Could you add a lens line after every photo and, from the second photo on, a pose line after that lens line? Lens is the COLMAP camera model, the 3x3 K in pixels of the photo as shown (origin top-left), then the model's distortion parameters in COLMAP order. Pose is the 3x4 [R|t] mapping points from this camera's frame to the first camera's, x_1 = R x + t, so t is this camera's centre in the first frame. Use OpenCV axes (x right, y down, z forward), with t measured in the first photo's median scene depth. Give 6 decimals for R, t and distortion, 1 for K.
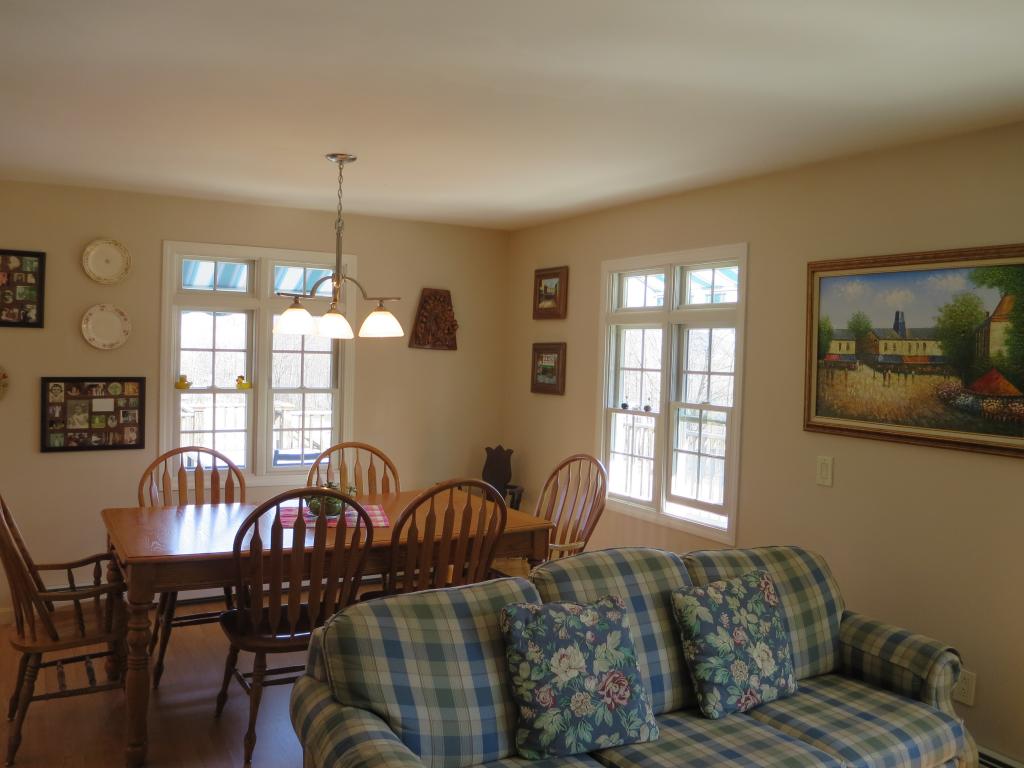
lens RADIAL K [[856.2, 0, 504.1], [0, 856.2, 381.3], [0, 0, 1]] dist [-0.066111, 0.030155]
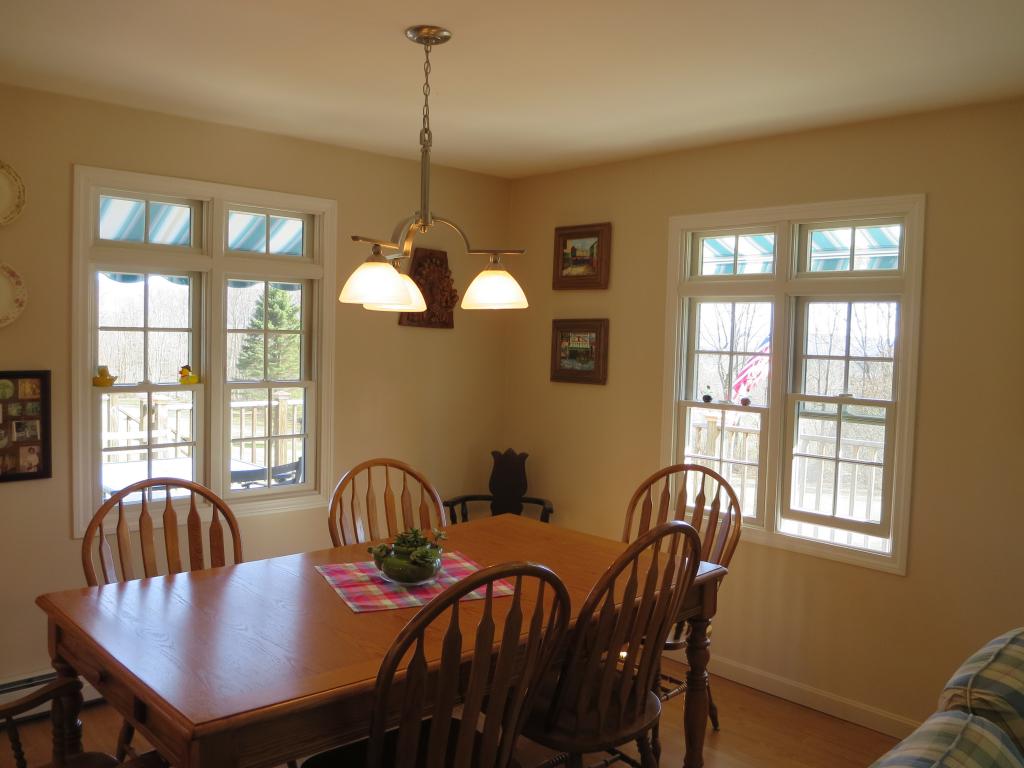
lens RADIAL K [[856.2, 0, 517.7], [0, 856.2, 385.7], [0, 0, 1]] dist [-0.066111, 0.030155]
pose [[0.971296, -0.016815, 0.237279, -0.221932], [0.009093, 0.999394, 0.033601, -0.011656], [-0.237701, -0.030479, 0.970860, 0.269753]]
